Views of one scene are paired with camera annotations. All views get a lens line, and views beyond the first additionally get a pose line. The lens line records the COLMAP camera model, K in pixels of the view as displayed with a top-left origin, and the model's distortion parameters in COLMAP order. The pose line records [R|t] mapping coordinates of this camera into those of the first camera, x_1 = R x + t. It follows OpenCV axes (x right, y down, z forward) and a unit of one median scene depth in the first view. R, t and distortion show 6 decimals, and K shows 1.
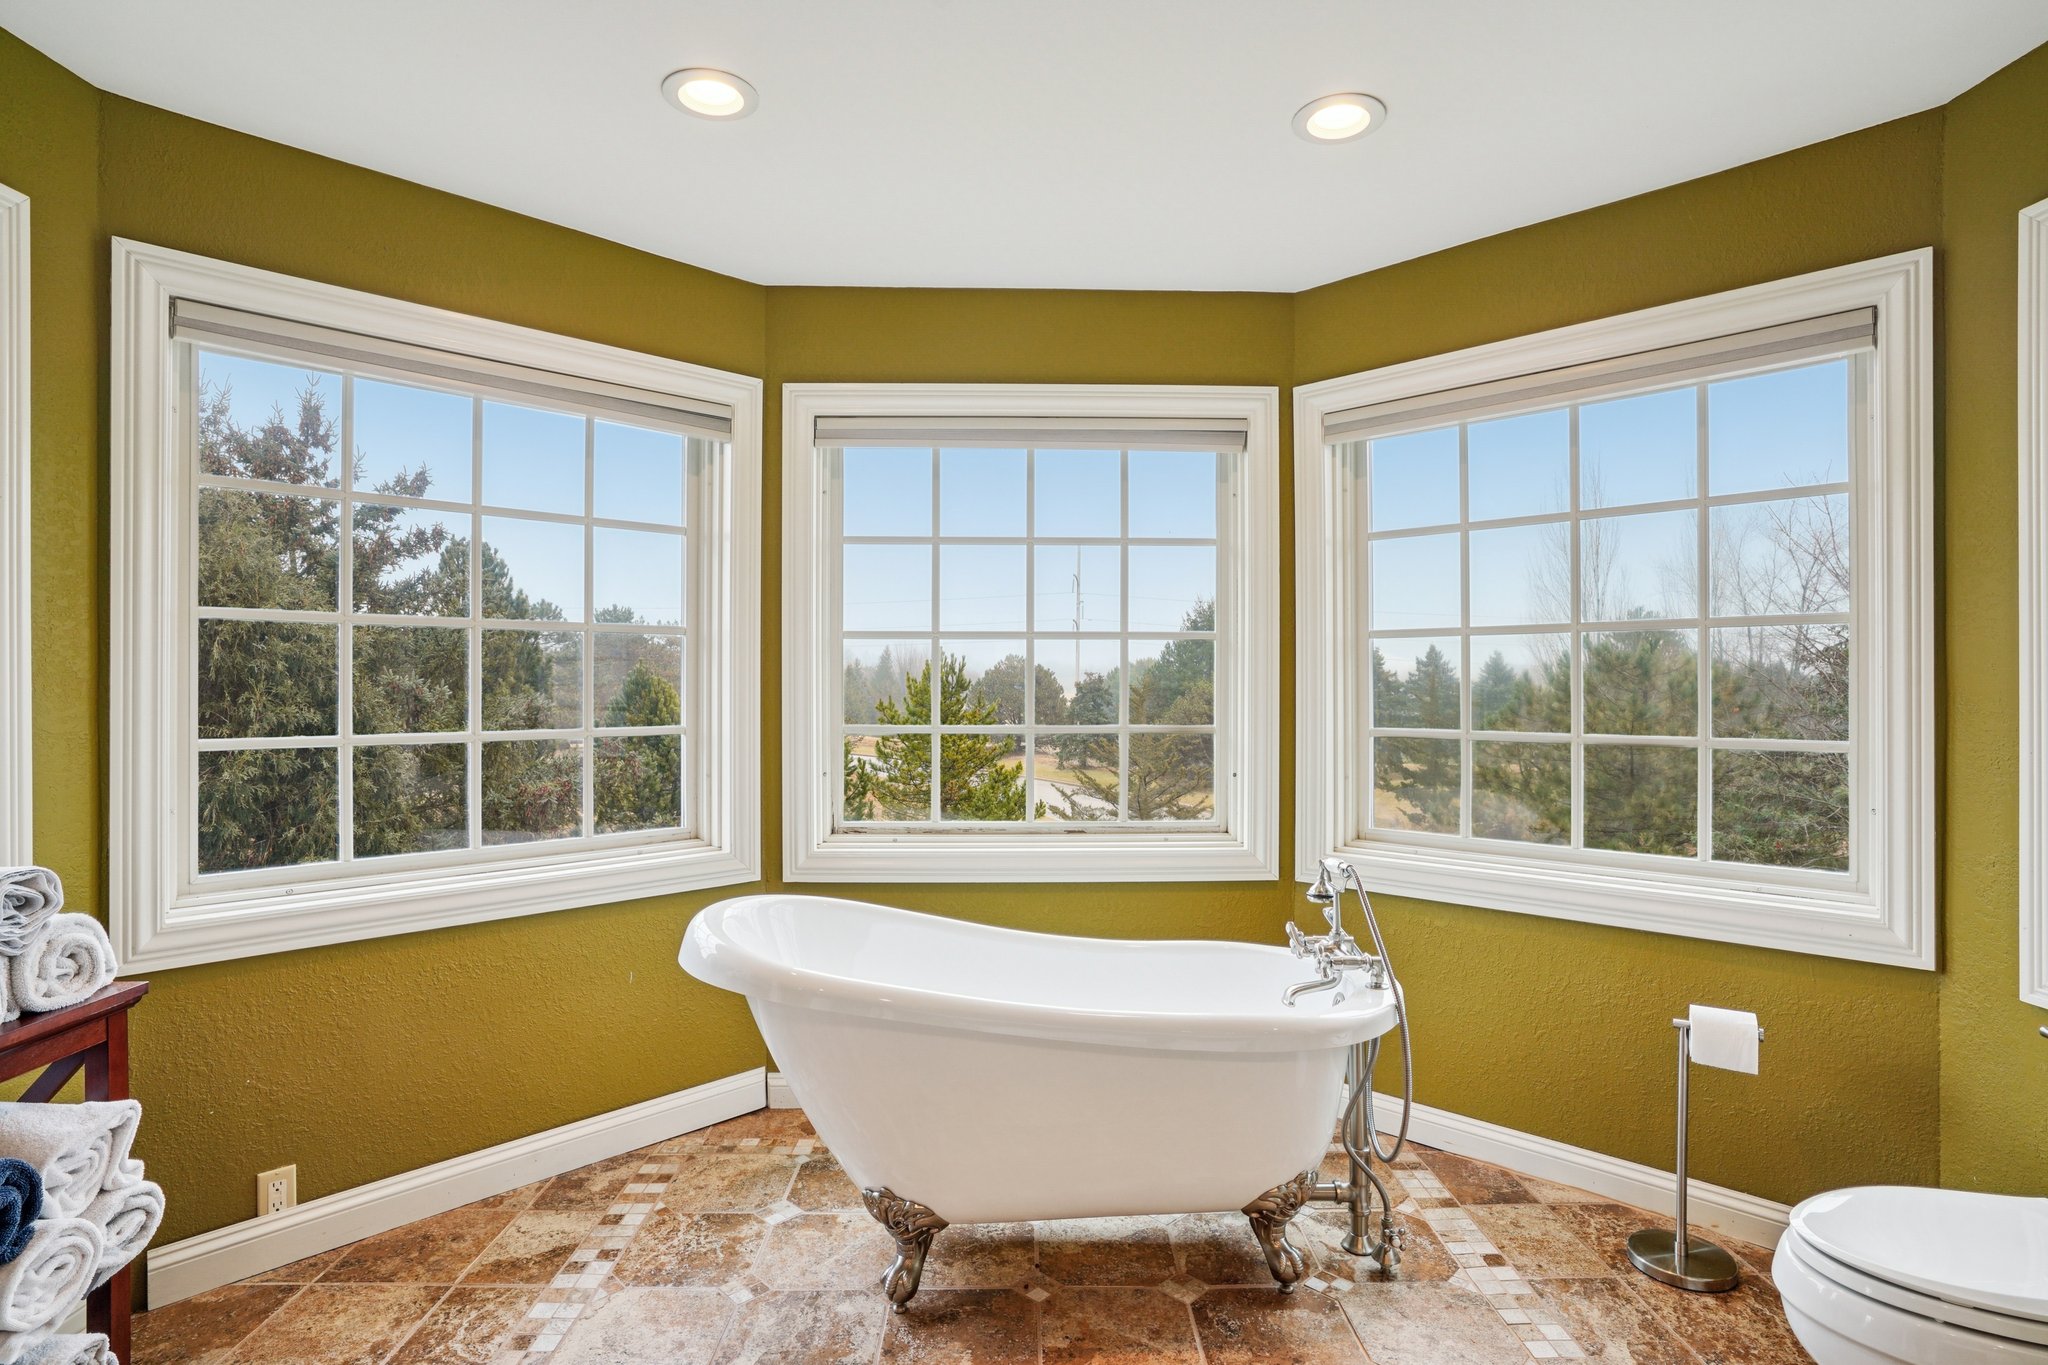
lens RADIAL K [[1055.3, 0, 1043.9], [0, 1055.3, 688.0], [0, 0, 1]] dist [-0.039635, 0.010462]
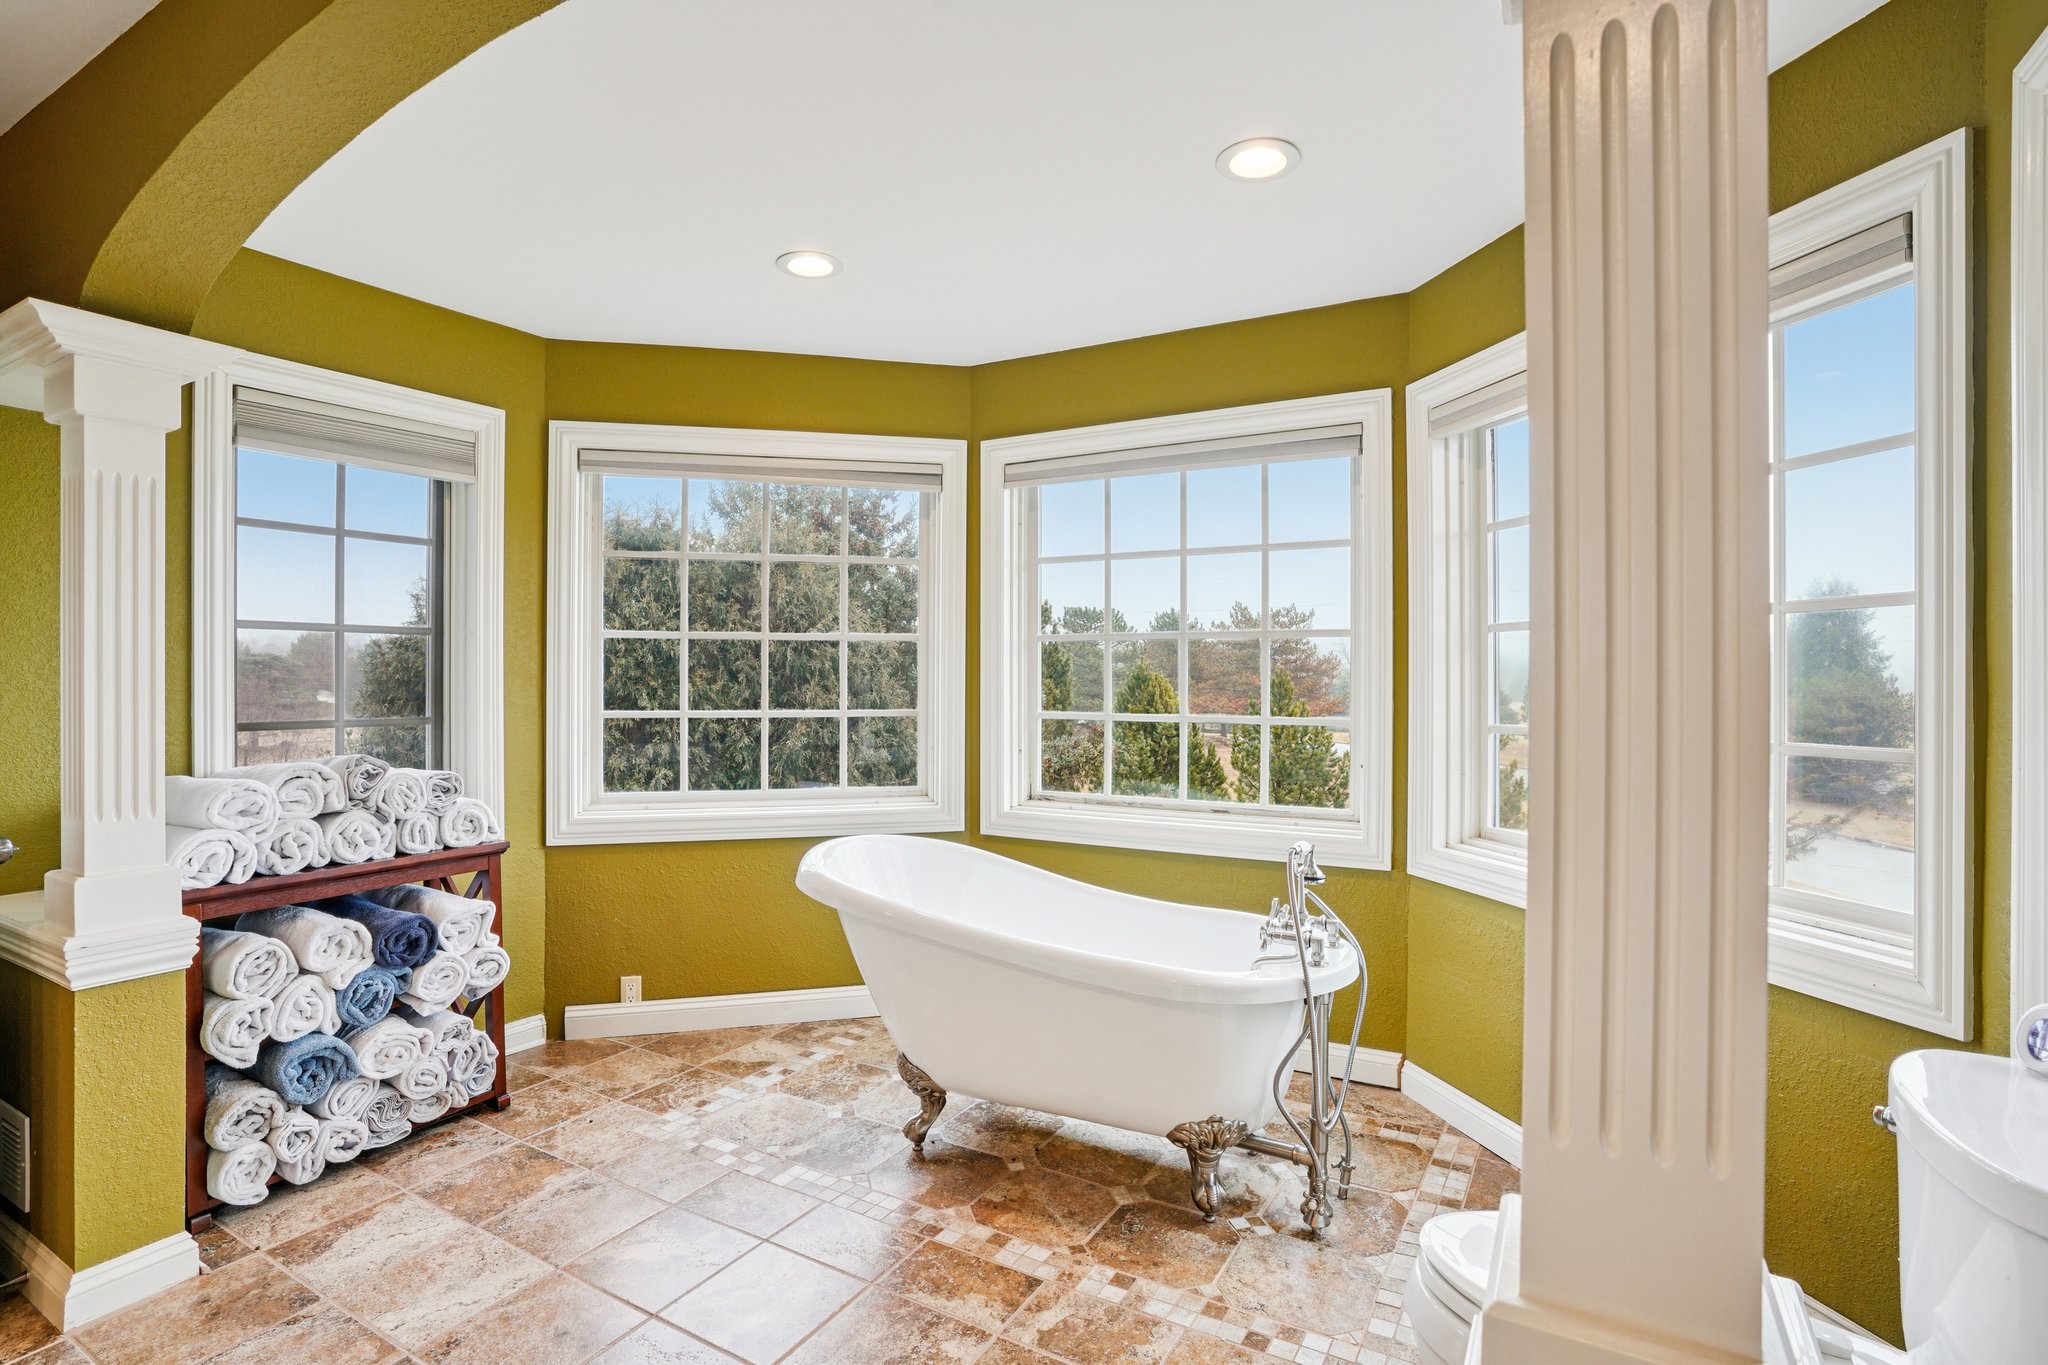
lens RADIAL K [[1001.3, 0, 1015.9], [0, 1001.3, 680.6], [0, 0, 1]] dist [-0.054109, 0.007021]
pose [[0.851408, 0.000979, -0.524503, 0.582573], [-0.004317, 0.999977, -0.005142, 0.007055], [0.524486, 0.006642, 0.851393, -0.009564]]
